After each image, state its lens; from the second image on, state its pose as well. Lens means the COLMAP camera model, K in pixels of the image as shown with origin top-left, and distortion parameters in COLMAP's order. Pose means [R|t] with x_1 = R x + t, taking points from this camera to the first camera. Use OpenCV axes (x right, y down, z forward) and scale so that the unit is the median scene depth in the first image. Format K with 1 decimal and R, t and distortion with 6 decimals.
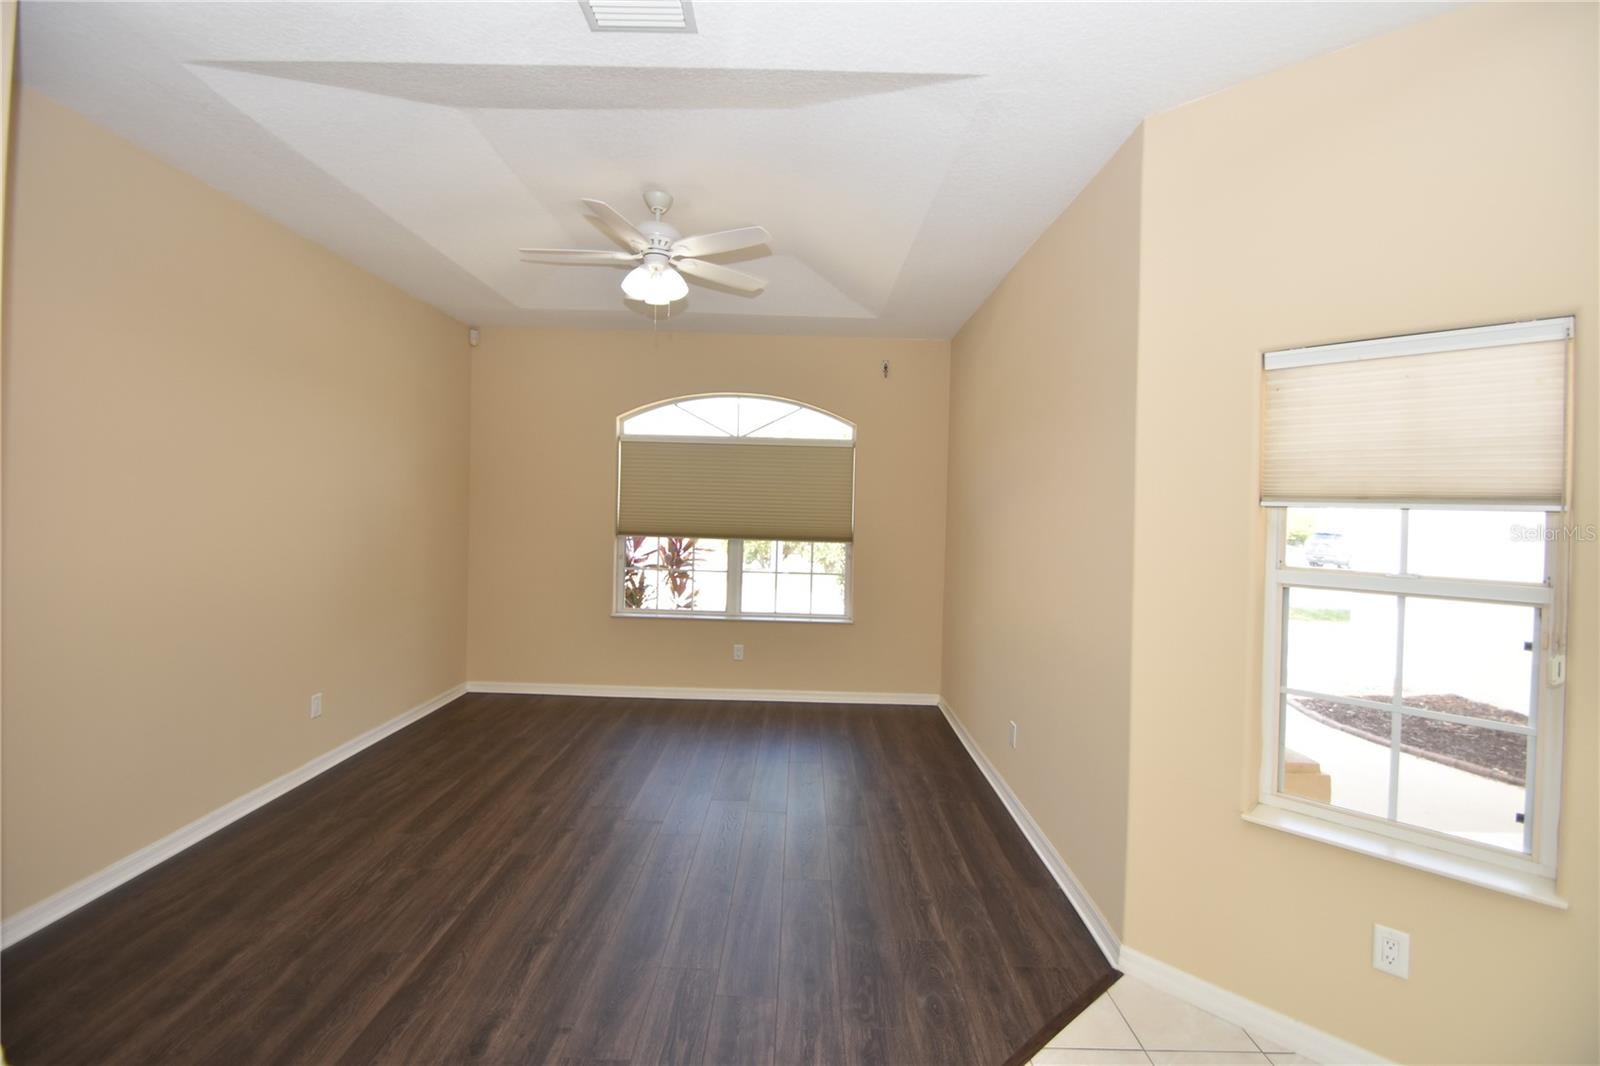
lens RADIAL K [[690.3, 0, 799.5], [0, 690.3, 511.5], [0, 0, 1]] dist [0.000653, -0.009662]
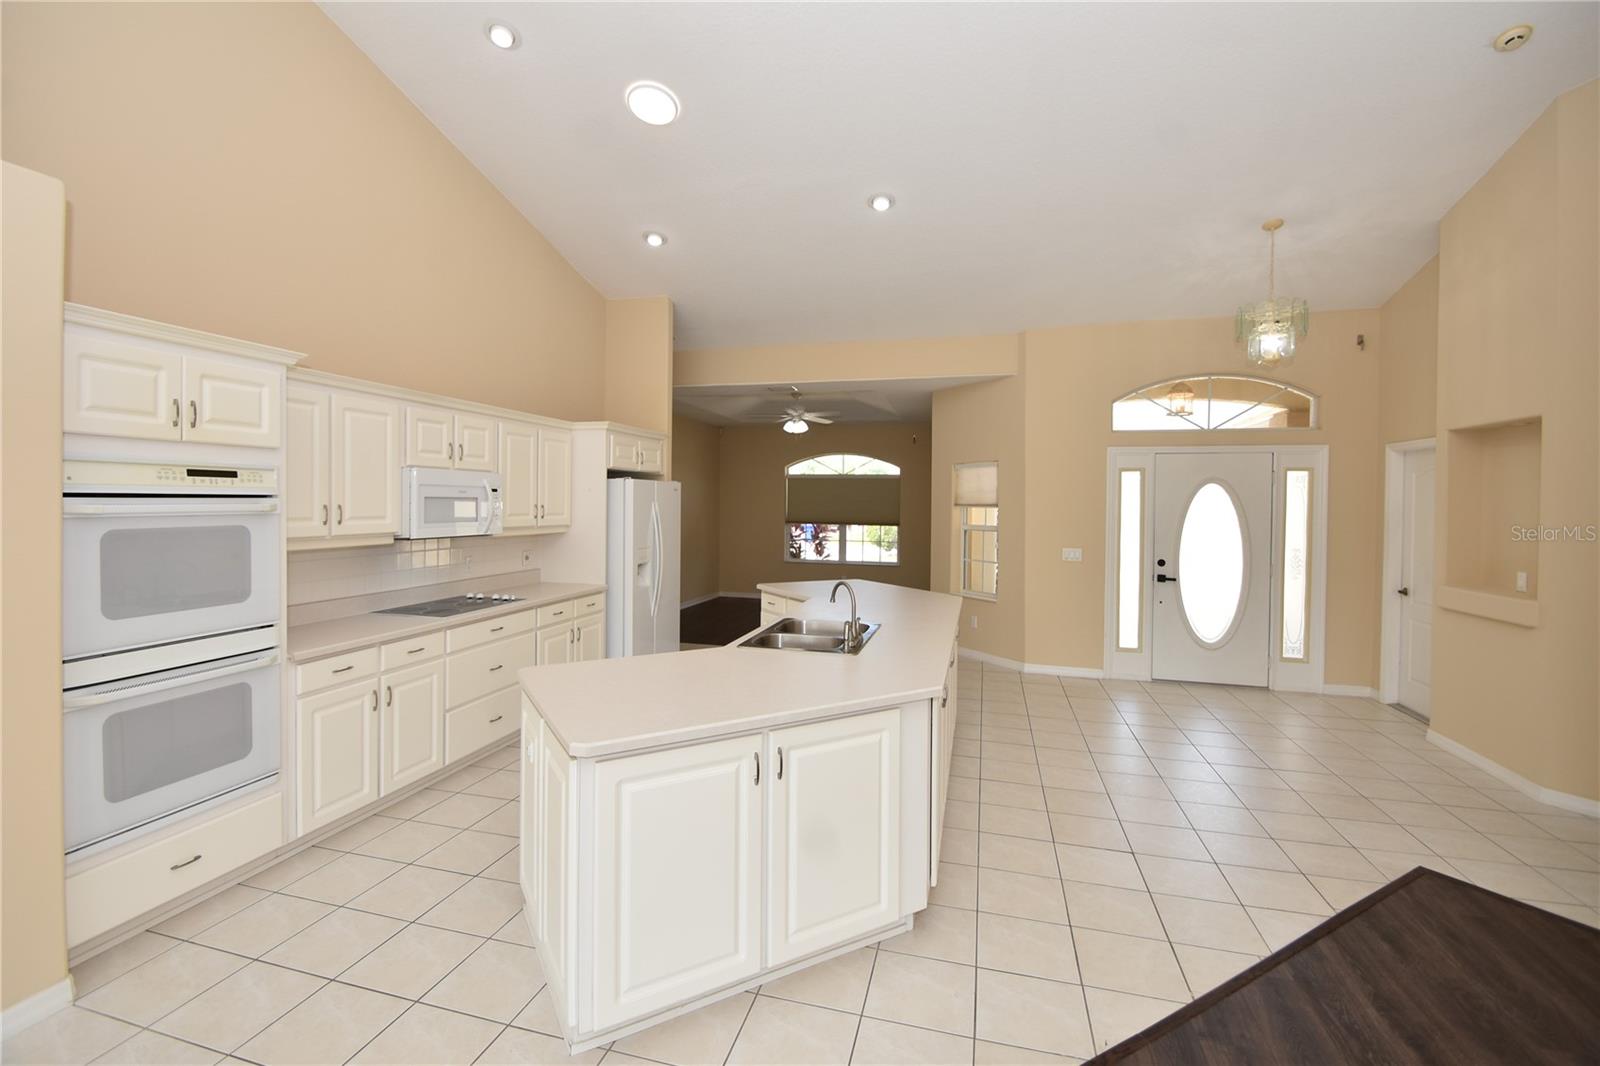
lens RADIAL K [[699.2, 0, 796.6], [0, 699.2, 505.8], [0, 0, 1]] dist [0.022549, -0.023736]
pose [[0.966698, -0.014769, -0.255493, 0.304286], [0.012859, 0.999876, -0.009143, 0.002986], [0.255596, 0.005553, 0.966768, -1.025648]]
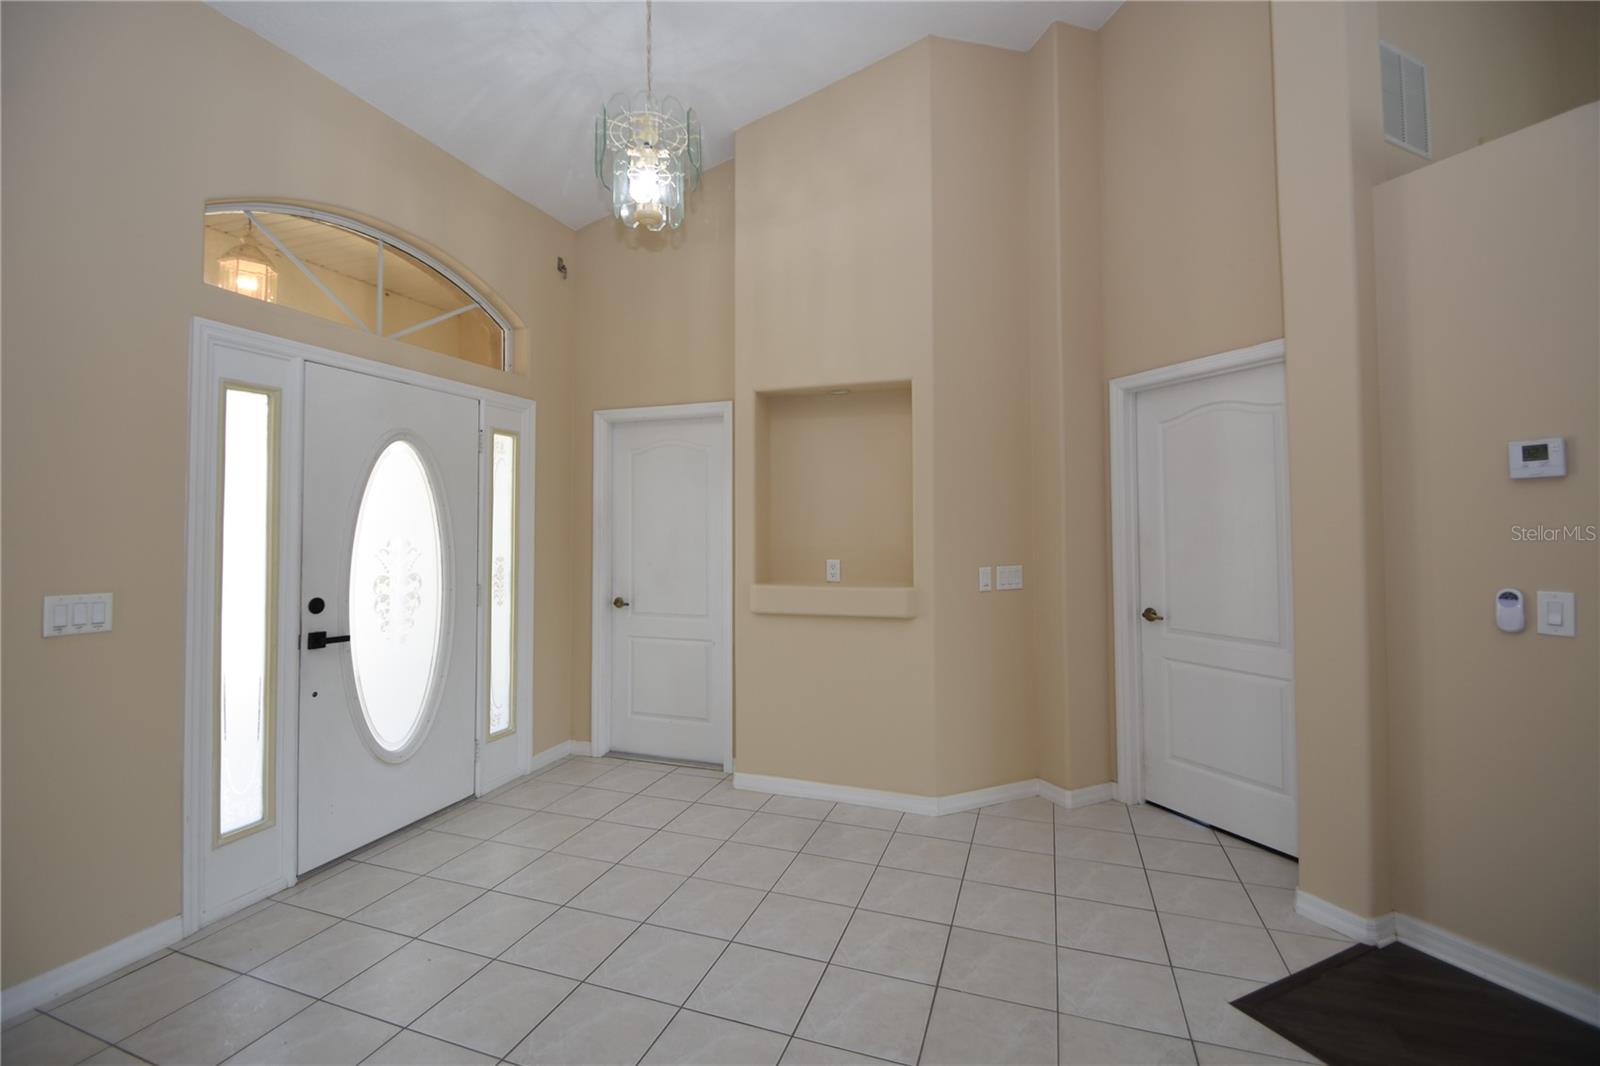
lens RADIAL K [[699.2, 0, 796.6], [0, 699.2, 505.8], [0, 0, 1]] dist [0.022549, -0.023736]
pose [[0.335906, 0.001534, 0.941894, 0.218826], [0.019169, 0.999780, -0.008465, 0.031138], [-0.941701, 0.020898, 0.335803, -0.268831]]
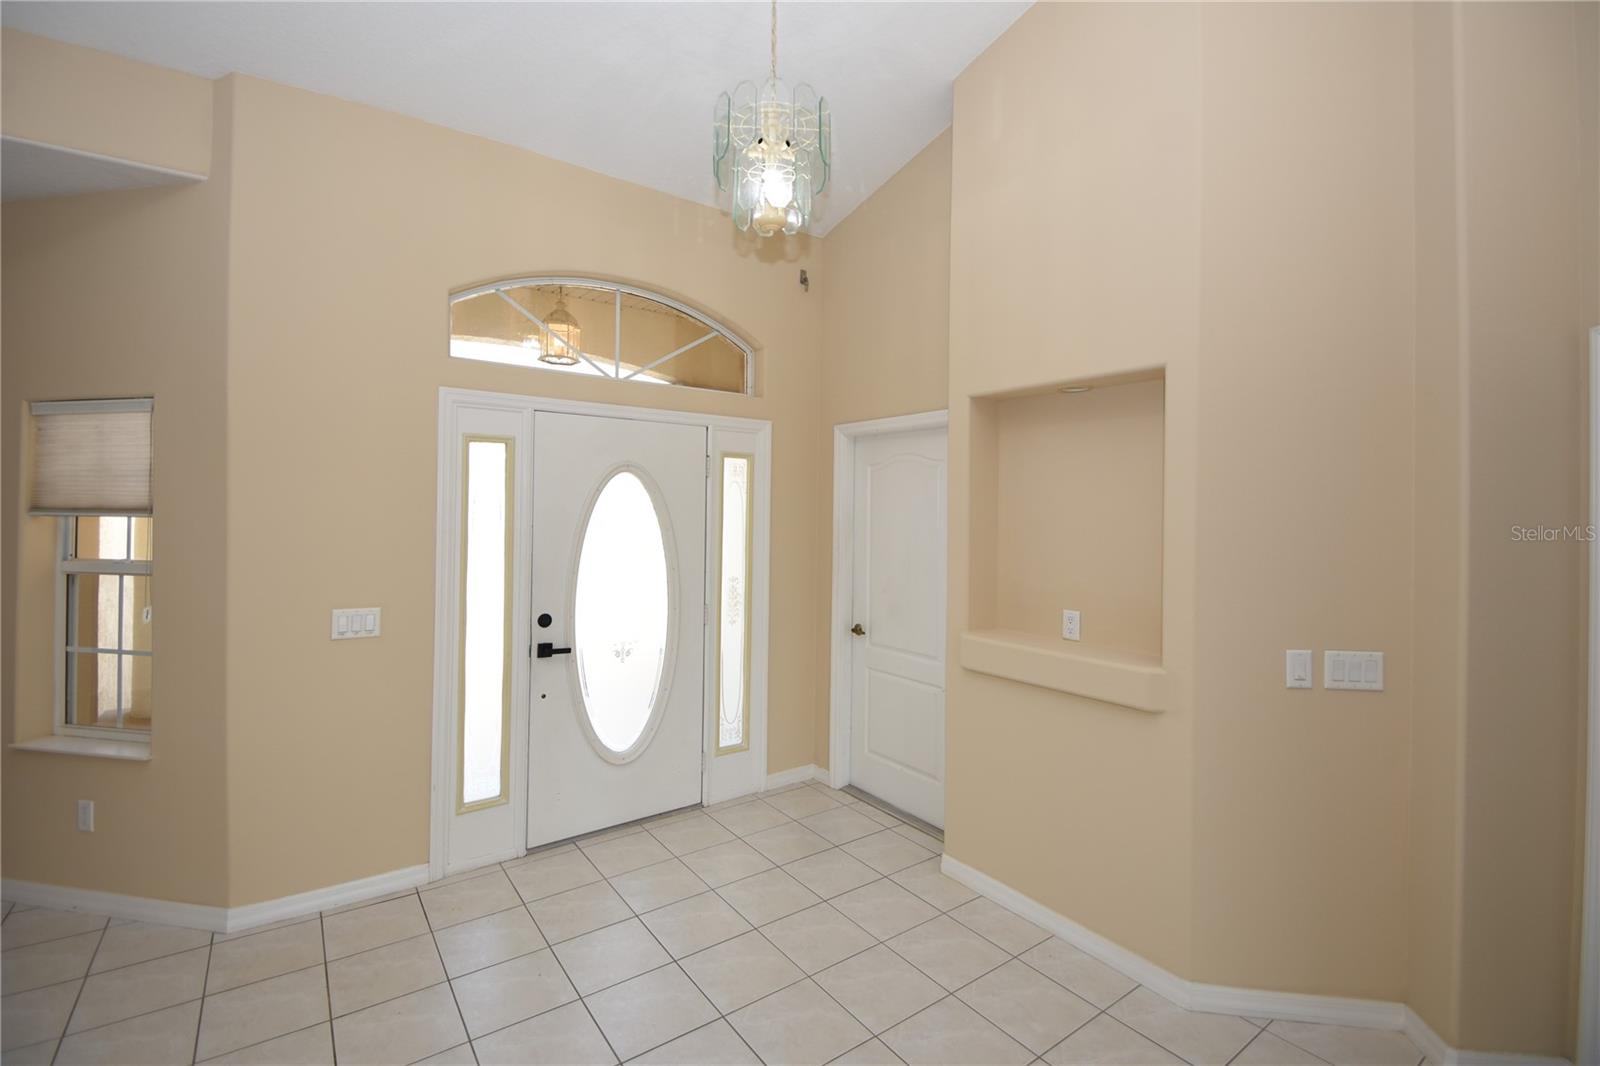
lens RADIAL K [[703.9, 0, 787.1], [0, 703.9, 507.8], [0, 0, 1]] dist [-0.001737, -0.000707]
pose [[0.809947, -0.013043, 0.586358, 0.402945], [0.013817, 0.999900, 0.003155, -0.002132], [-0.586341, 0.005546, 0.810046, -0.370964]]
